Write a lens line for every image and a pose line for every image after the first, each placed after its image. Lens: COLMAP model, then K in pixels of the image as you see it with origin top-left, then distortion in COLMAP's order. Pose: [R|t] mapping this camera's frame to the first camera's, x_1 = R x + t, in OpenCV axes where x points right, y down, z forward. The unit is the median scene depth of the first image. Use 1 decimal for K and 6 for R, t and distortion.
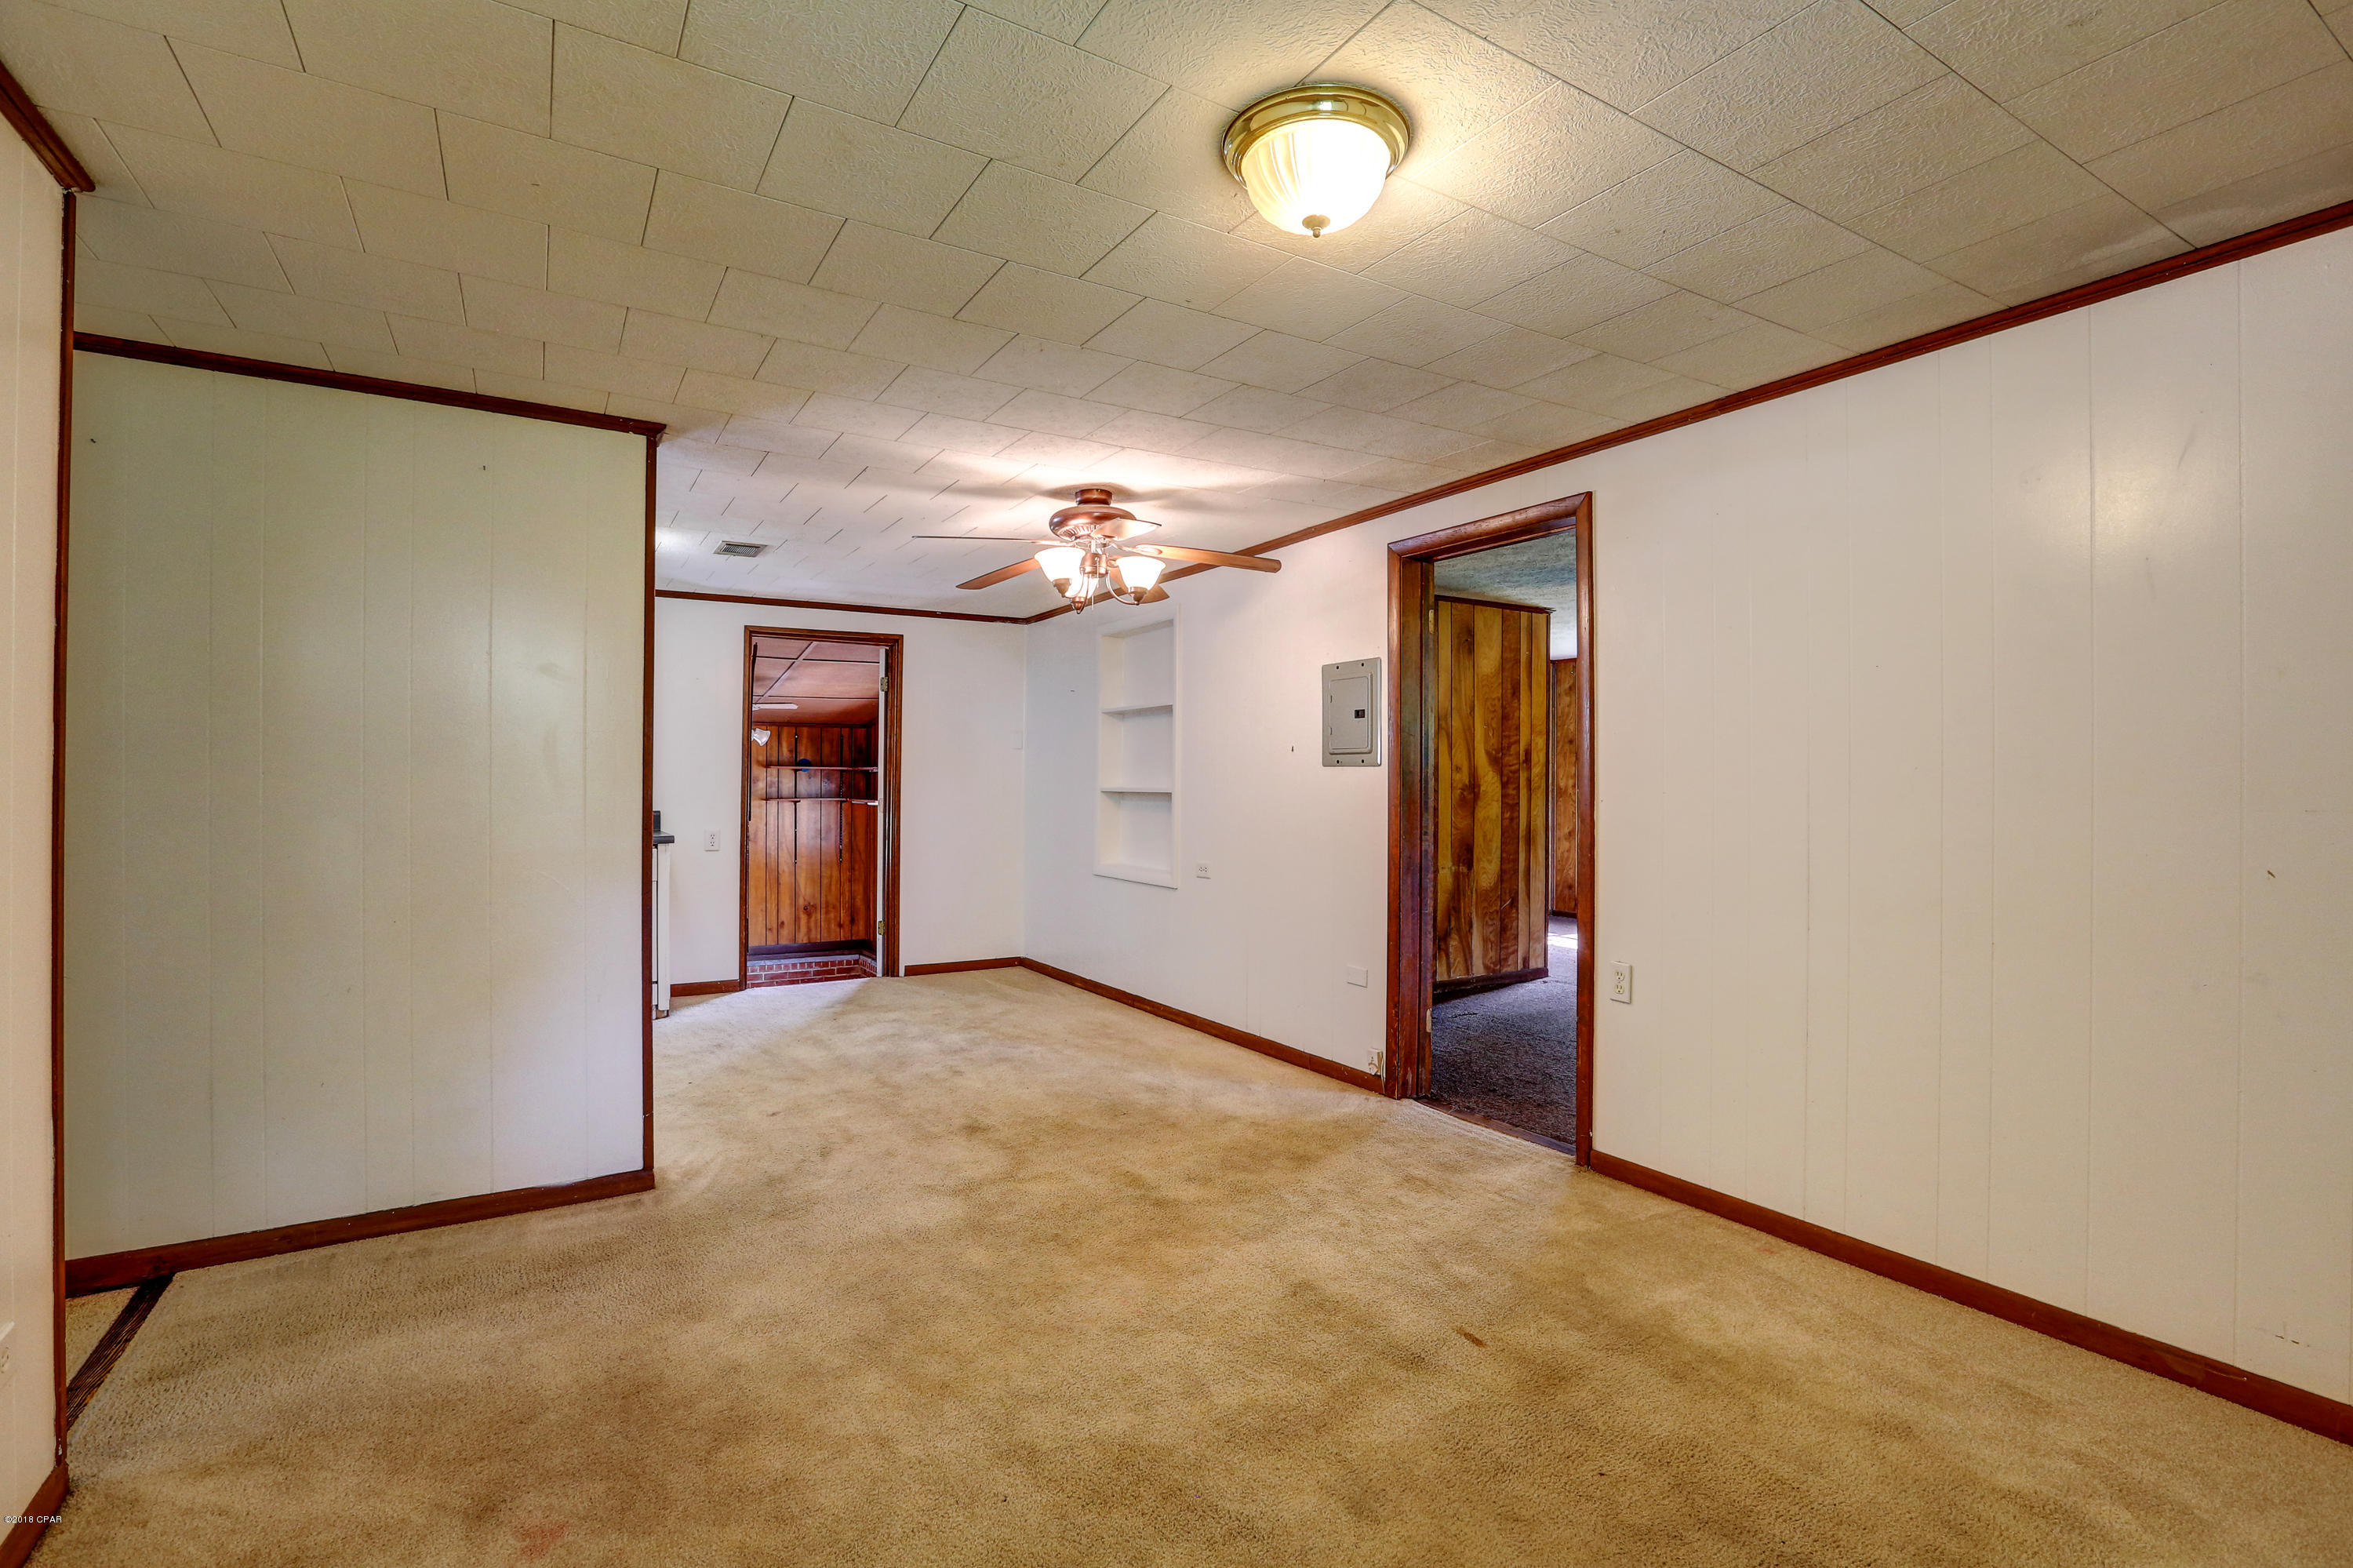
lens RADIAL K [[1076.6, 0, 1168.8], [0, 1076.6, 782.7], [0, 0, 1]] dist [-0.067140, 0.030062]
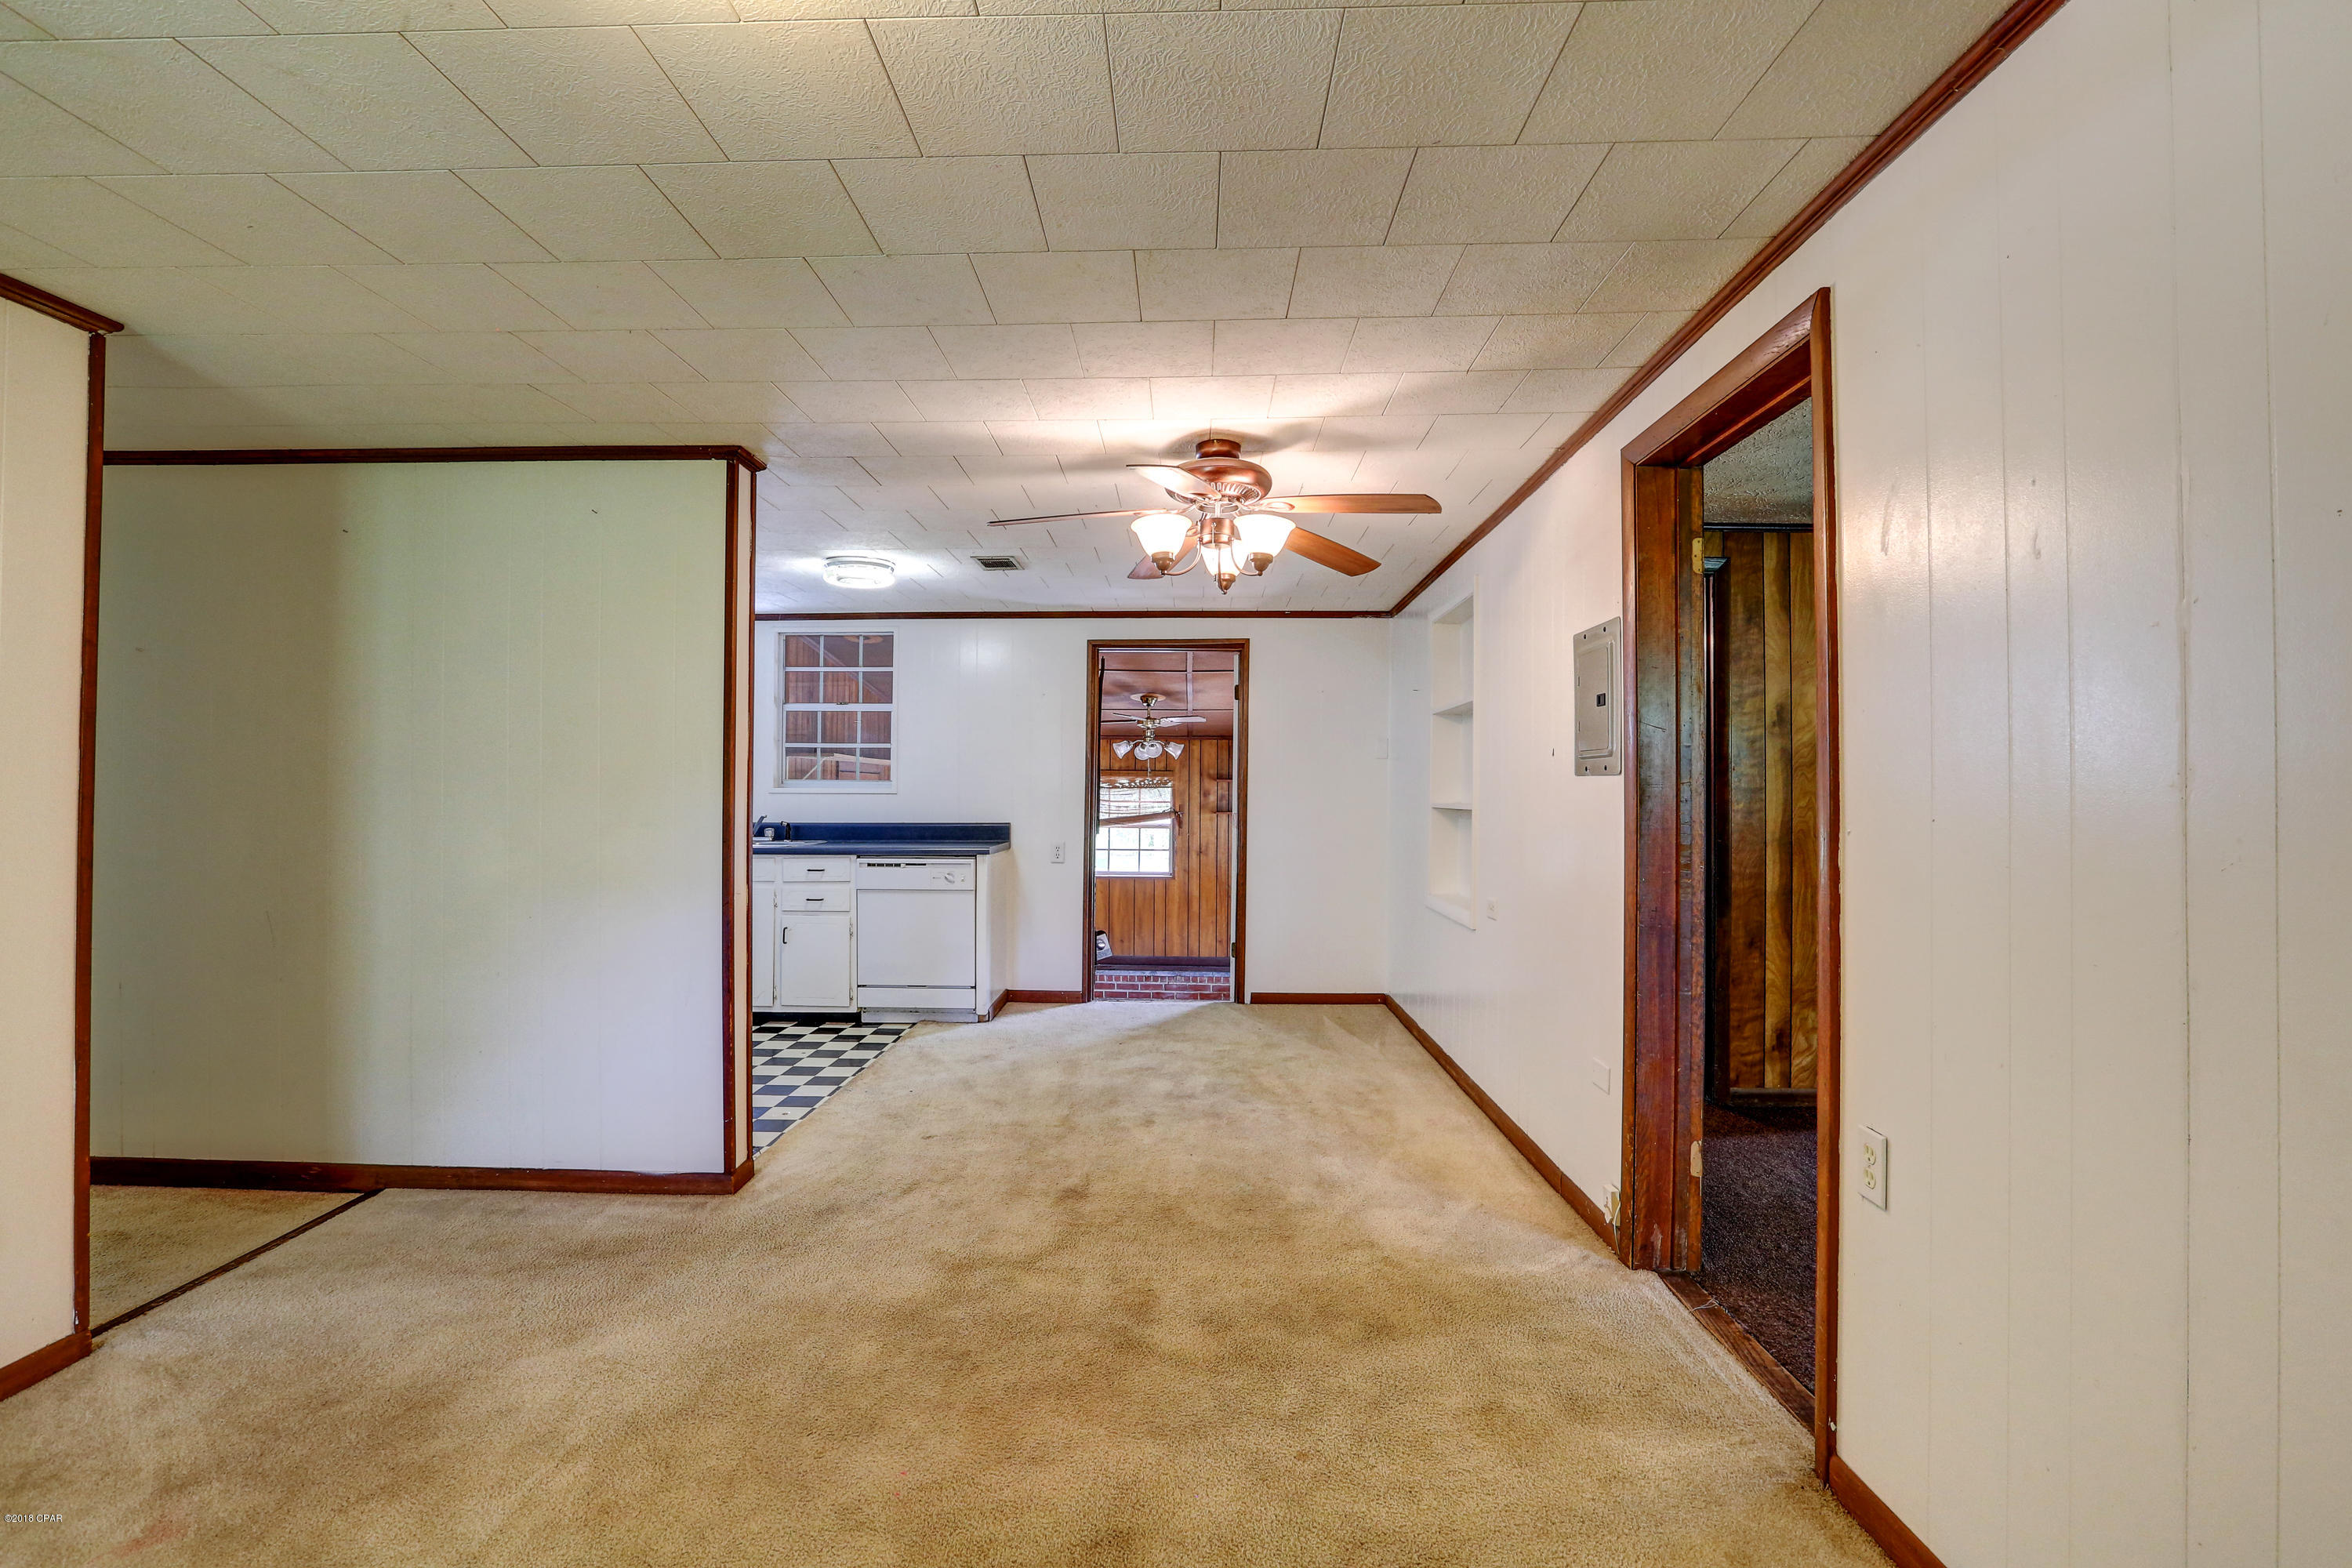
lens RADIAL K [[1076.1, 0, 1168.3], [0, 1076.1, 782.7], [0, 0, 1]] dist [-0.067140, 0.030062]
pose [[0.843795, -0.004095, -0.536651, 0.350661], [-0.002417, 0.999932, -0.011431, -0.001984], [0.536661, 0.010942, 0.843727, 0.301570]]
